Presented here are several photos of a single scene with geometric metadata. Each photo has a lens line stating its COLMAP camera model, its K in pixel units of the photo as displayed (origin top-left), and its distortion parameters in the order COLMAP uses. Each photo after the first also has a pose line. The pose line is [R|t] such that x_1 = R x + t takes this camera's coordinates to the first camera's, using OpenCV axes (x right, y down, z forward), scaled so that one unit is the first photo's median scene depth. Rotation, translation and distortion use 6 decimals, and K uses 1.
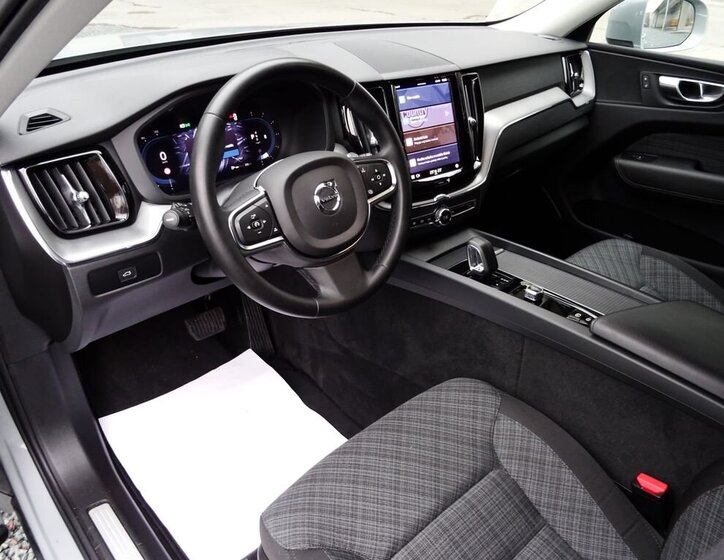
lens RADIAL K [[560.8, 0, 362.0], [0, 560.8, 280.0], [0, 0, 1]] dist [-0.005893, -0.001395]
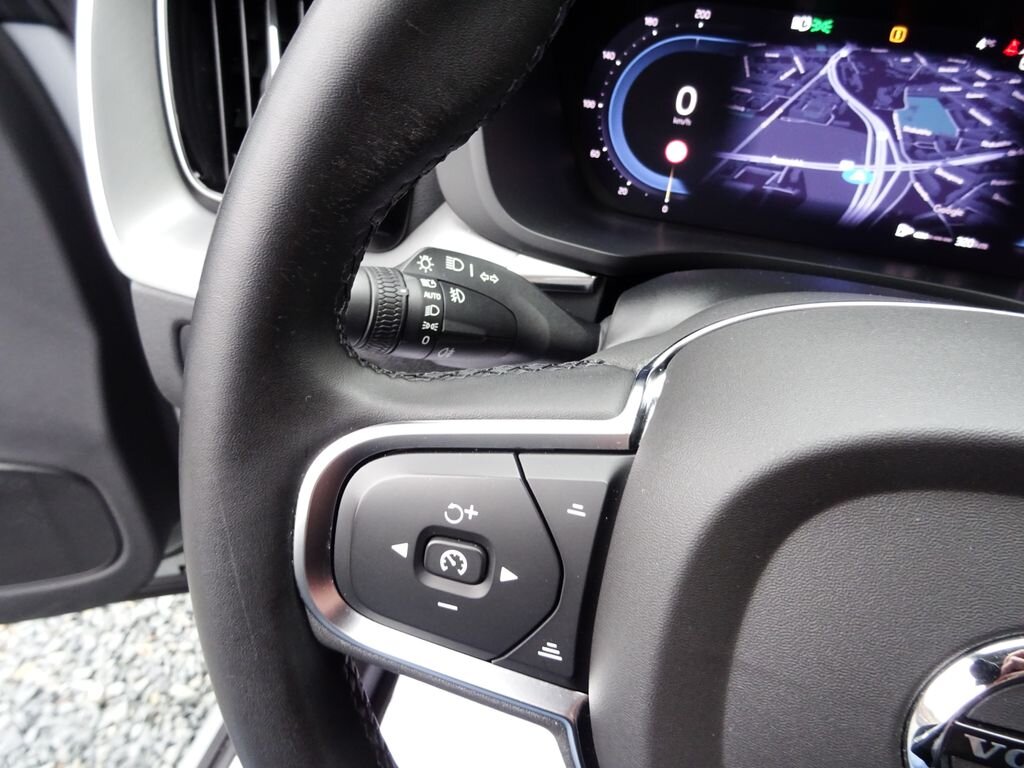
lens RADIAL K [[731.9, 0, 512.0], [0, 731.9, 384.0], [0, 0, 1]] dist [-0.005979, -0.012048]
pose [[0.518058, 0.554070, -0.651630, -0.049604], [-0.469833, 0.820945, 0.324509, -0.157866], [0.714754, 0.138042, 0.685618, 0.598532]]
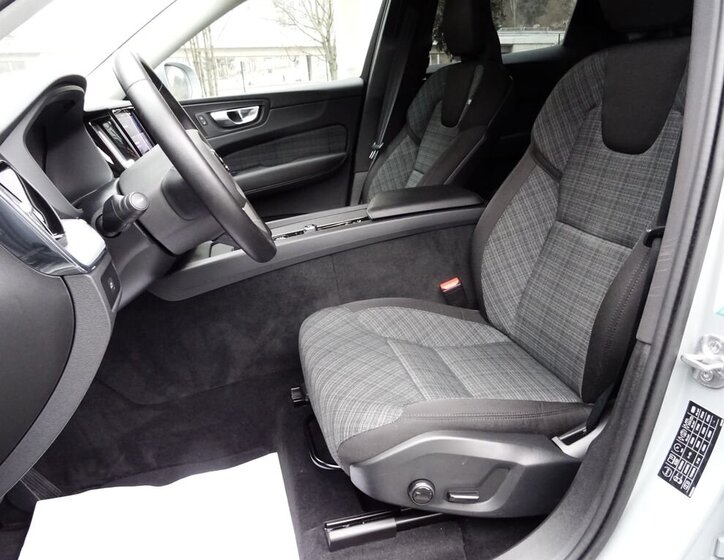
lens RADIAL K [[560.8, 0, 362.0], [0, 560.8, 280.0], [0, 0, 1]] dist [-0.005893, -0.001395]
pose [[0.469145, -0.371048, 0.801390, -0.668486], [0.556604, 0.828760, 0.057877, 0.104985], [-0.685635, 0.418904, 0.595336, 0.195200]]
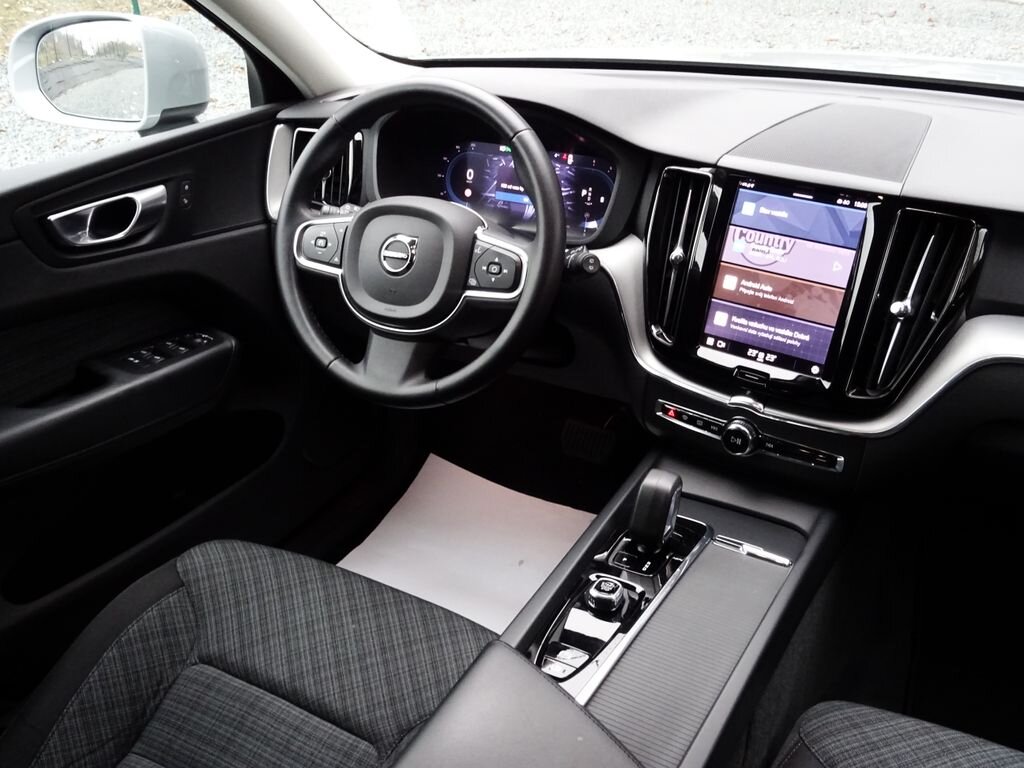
lens RADIAL K [[976.9, 0, 512.0], [0, 976.9, 384.0], [0, 0, 1]] dist [-0.009208, -0.007835]
pose [[0.316765, 0.423798, -0.848560, 0.911724], [-0.487169, 0.840303, 0.237815, -0.296278], [0.813834, 0.338061, 0.472641, 0.414102]]
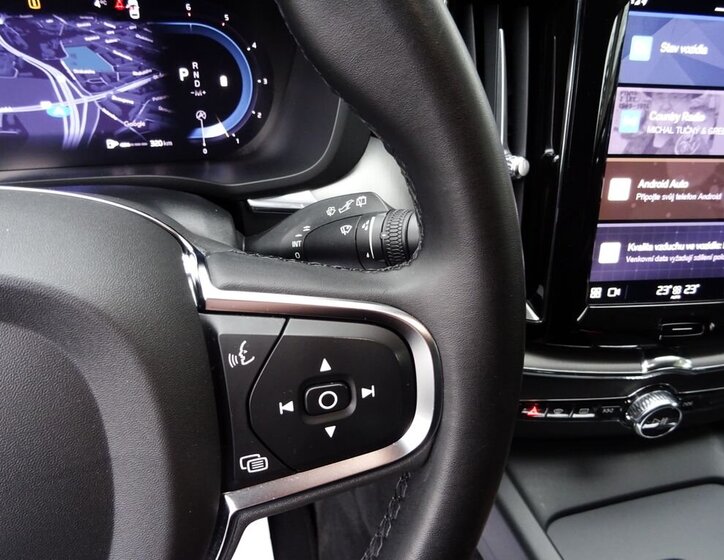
lens RADIAL K [[538.6, 0, 362.0], [0, 538.6, 280.0], [0, 0, 1]] dist [-0.004818, -0.002107]
pose [[0.891213, 0.315716, -0.325674, 0.072163], [-0.286300, 0.948442, 0.135976, -0.203805], [0.351813, -0.027943, 0.935653, 0.686097]]
